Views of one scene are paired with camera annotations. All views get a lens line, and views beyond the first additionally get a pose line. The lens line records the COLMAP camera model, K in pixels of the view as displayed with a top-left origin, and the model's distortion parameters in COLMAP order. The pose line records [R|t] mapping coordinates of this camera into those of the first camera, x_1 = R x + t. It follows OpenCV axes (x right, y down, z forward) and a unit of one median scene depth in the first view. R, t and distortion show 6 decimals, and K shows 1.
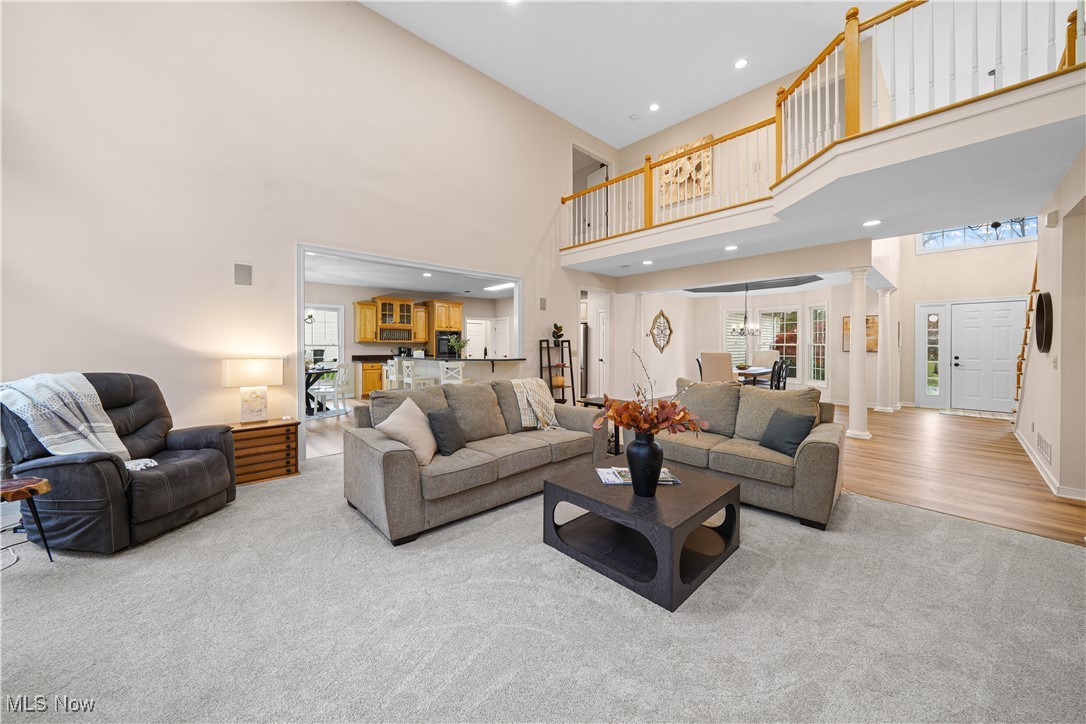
lens RADIAL K [[384.0, 0, 534.8], [0, 384.0, 348.3], [0, 0, 1]] dist [-0.003481, -0.000078]
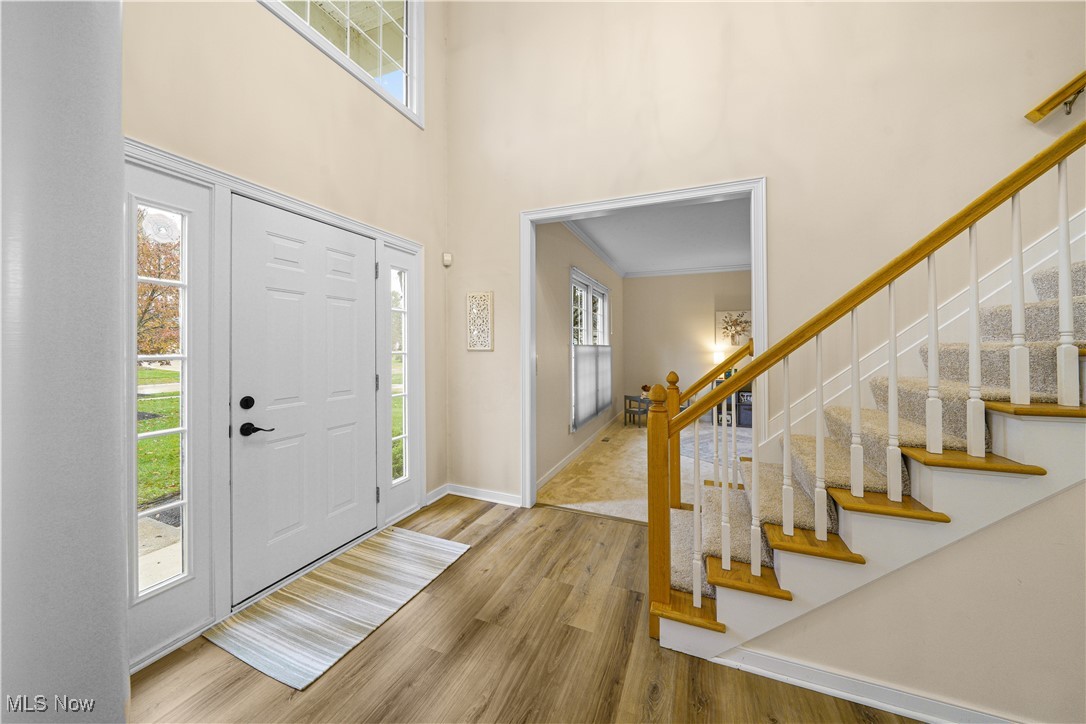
lens RADIAL K [[384.0, 0, 538.6], [0, 384.0, 340.9], [0, 0, 1]] dist [-0.003481, -0.000078]
pose [[-0.416701, 0.010817, 0.908979, 0.634236], [0.013092, 0.999897, -0.005897, -0.010774], [-0.908949, 0.009443, -0.416800, 0.753363]]
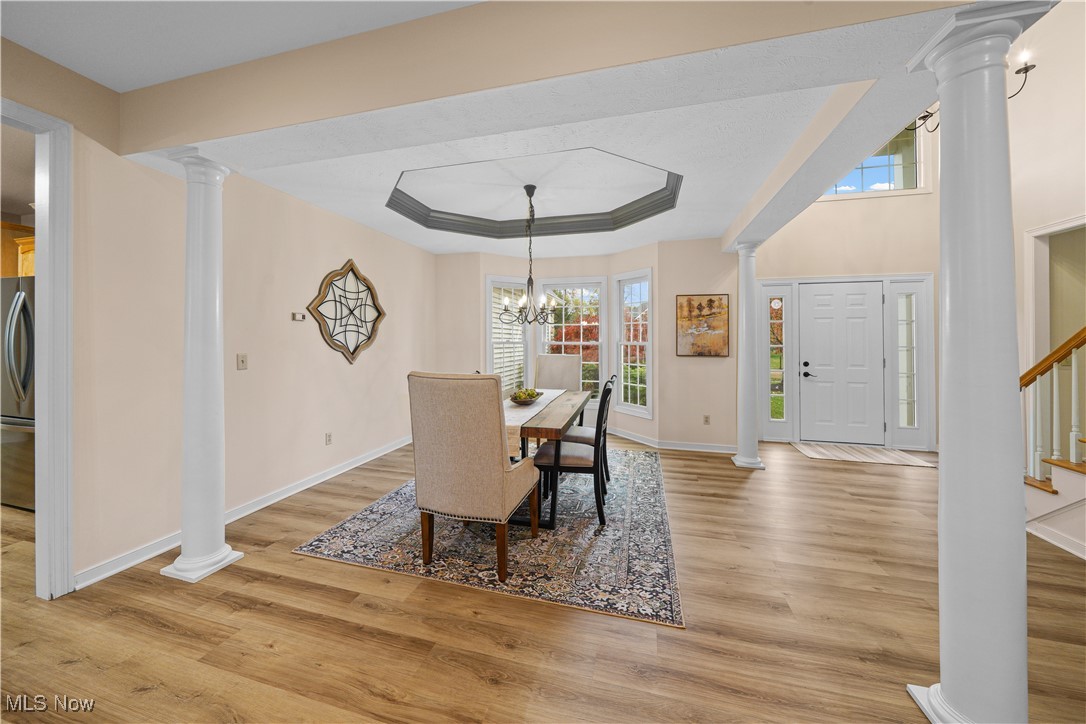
lens RADIAL K [[384.0, 0, 538.1], [0, 384.0, 338.4], [0, 0, 1]] dist [-0.003481, -0.000078]
pose [[0.846946, 0.007799, 0.531622, 0.288615], [0.001922, 0.999841, -0.017729, -0.007074], [-0.531675, 0.016037, 0.846796, 0.555045]]
